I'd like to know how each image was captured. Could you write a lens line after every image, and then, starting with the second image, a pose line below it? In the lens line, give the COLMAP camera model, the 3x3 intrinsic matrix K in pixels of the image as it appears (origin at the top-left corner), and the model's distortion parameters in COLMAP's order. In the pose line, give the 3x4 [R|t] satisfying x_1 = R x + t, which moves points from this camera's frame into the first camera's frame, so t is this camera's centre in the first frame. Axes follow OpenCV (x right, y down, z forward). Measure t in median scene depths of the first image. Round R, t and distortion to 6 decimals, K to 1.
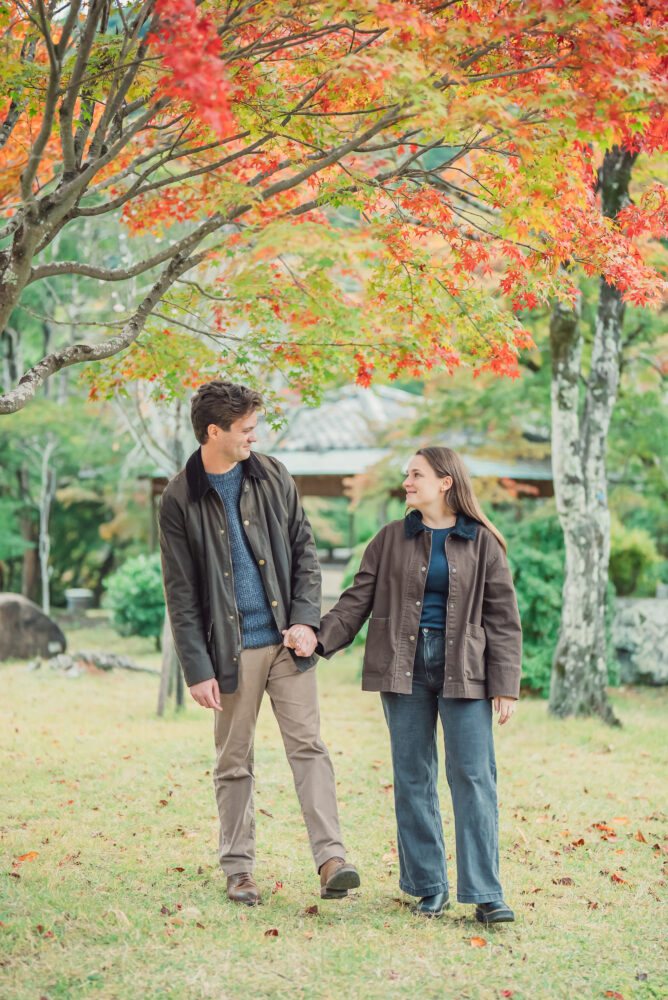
lens RADIAL K [[1663.8, 0, 334.0], [0, 1663.8, 500.0], [0, 0, 1]] dist [-0.128829, 1.841470]
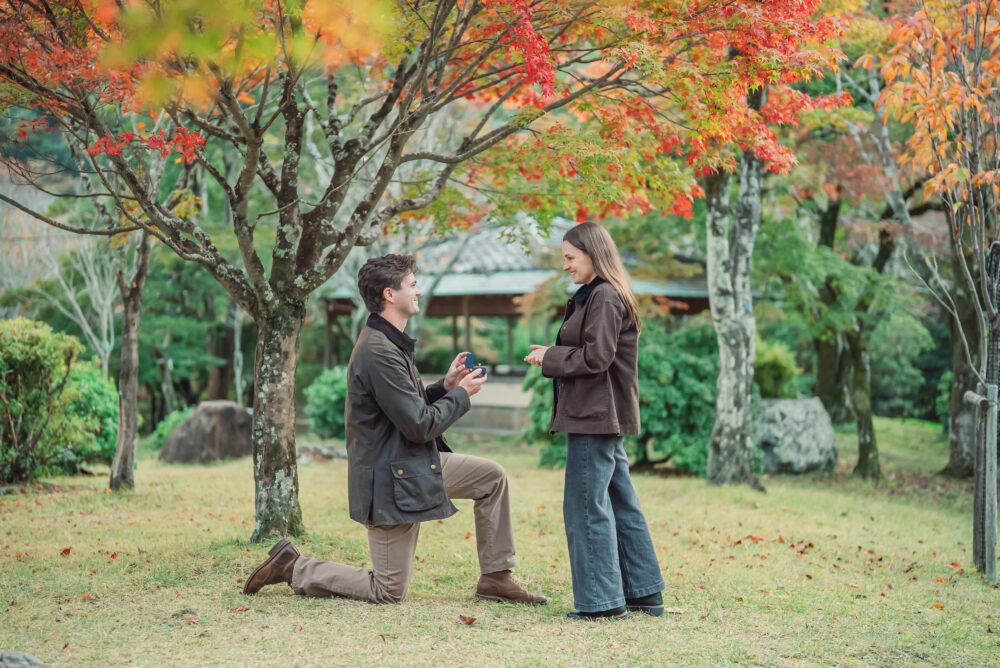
lens RADIAL K [[1640.4, 0, 479.7], [0, 1640.4, 314.4], [0, 0, 1]] dist [-0.127623, 1.846802]
pose [[0.999952, -0.009782, 0.000422, -0.037470], [0.009784, 0.999940, -0.004893, 0.008059], [-0.000375, 0.004897, 0.999988, -0.208582]]
